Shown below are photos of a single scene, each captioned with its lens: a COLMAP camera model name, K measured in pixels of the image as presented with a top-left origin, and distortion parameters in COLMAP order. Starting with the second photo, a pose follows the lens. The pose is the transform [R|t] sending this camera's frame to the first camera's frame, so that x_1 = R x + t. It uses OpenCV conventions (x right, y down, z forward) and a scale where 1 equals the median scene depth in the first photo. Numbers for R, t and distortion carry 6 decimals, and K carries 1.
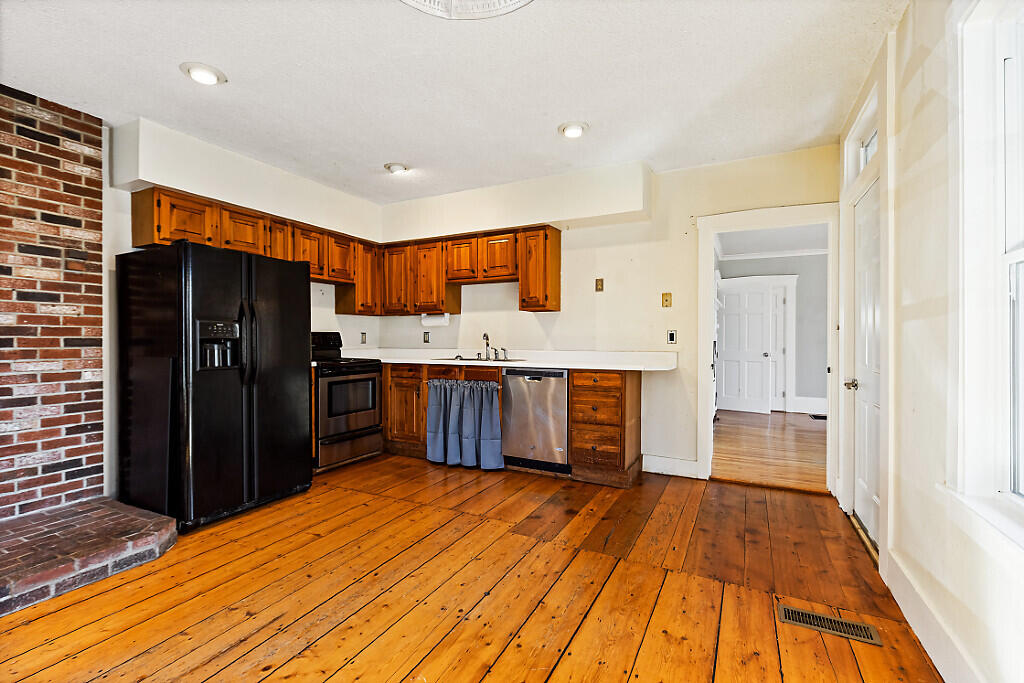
lens RADIAL K [[461.9, 0, 509.2], [0, 461.9, 346.0], [0, 0, 1]] dist [-0.000159, -0.000457]
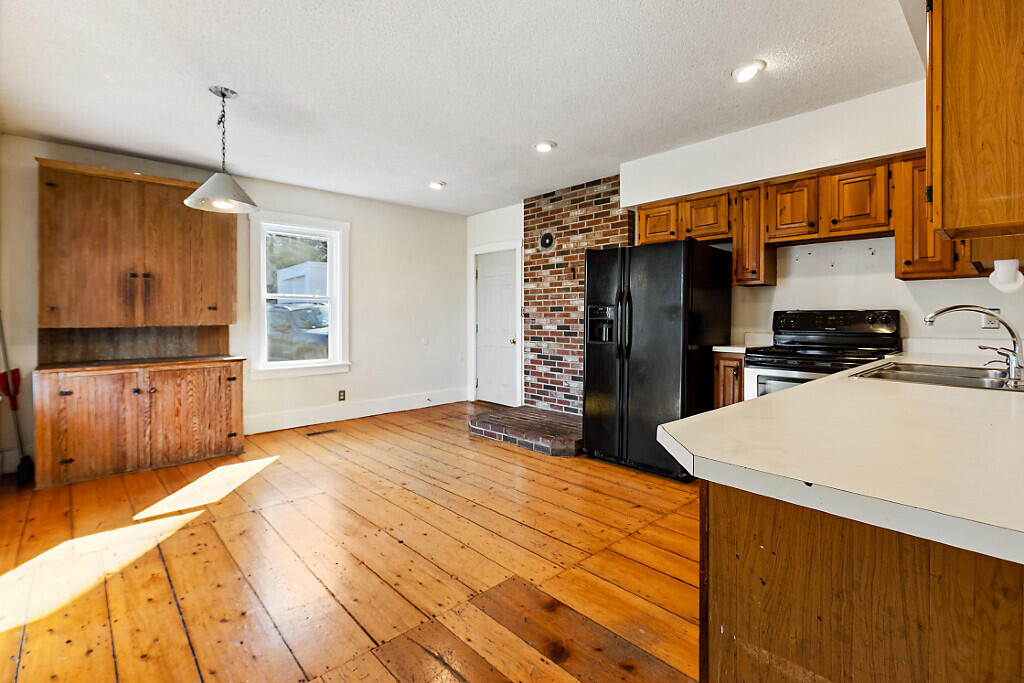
lens RADIAL K [[469.4, 0, 506.4], [0, 469.4, 316.7], [0, 0, 1]] dist [-0.000018, -0.000413]
pose [[-0.348878, -0.000539, -0.937168, 0.604128], [-0.013751, 0.999895, 0.004544, -0.022239], [0.937067, 0.014472, -0.348848, 1.037245]]
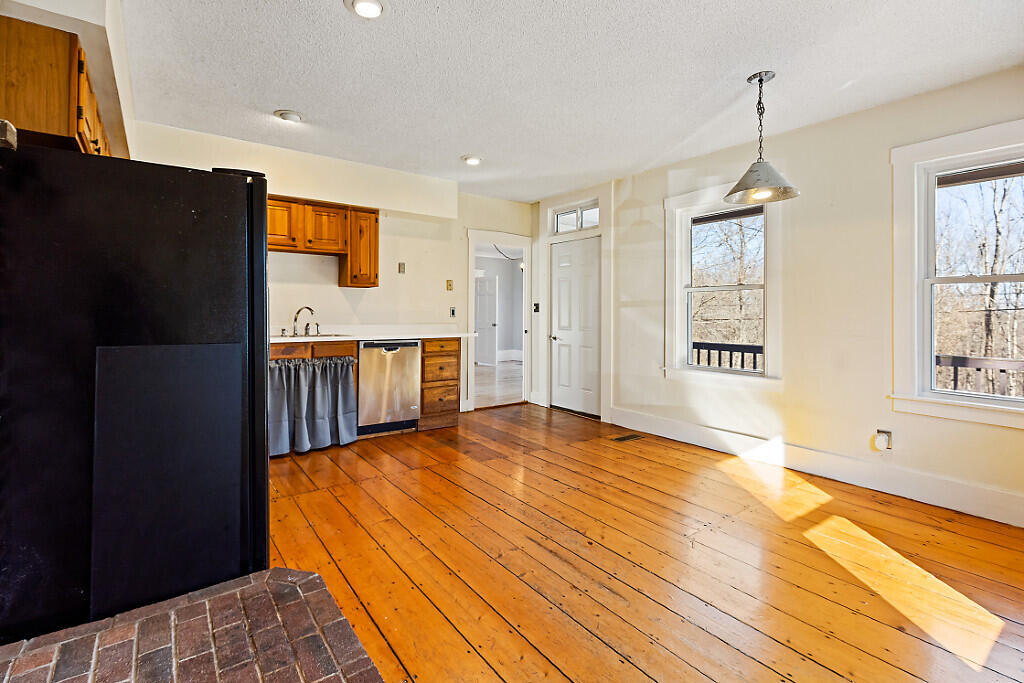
lens RADIAL K [[469.4, 0, 506.4], [0, 469.4, 316.7], [0, 0, 1]] dist [-0.000018, -0.000413]
pose [[0.446005, -0.005623, 0.895013, -0.958634], [0.008557, 0.999961, 0.002019, -0.009714], [-0.894989, 0.006758, 0.446036, 0.279559]]
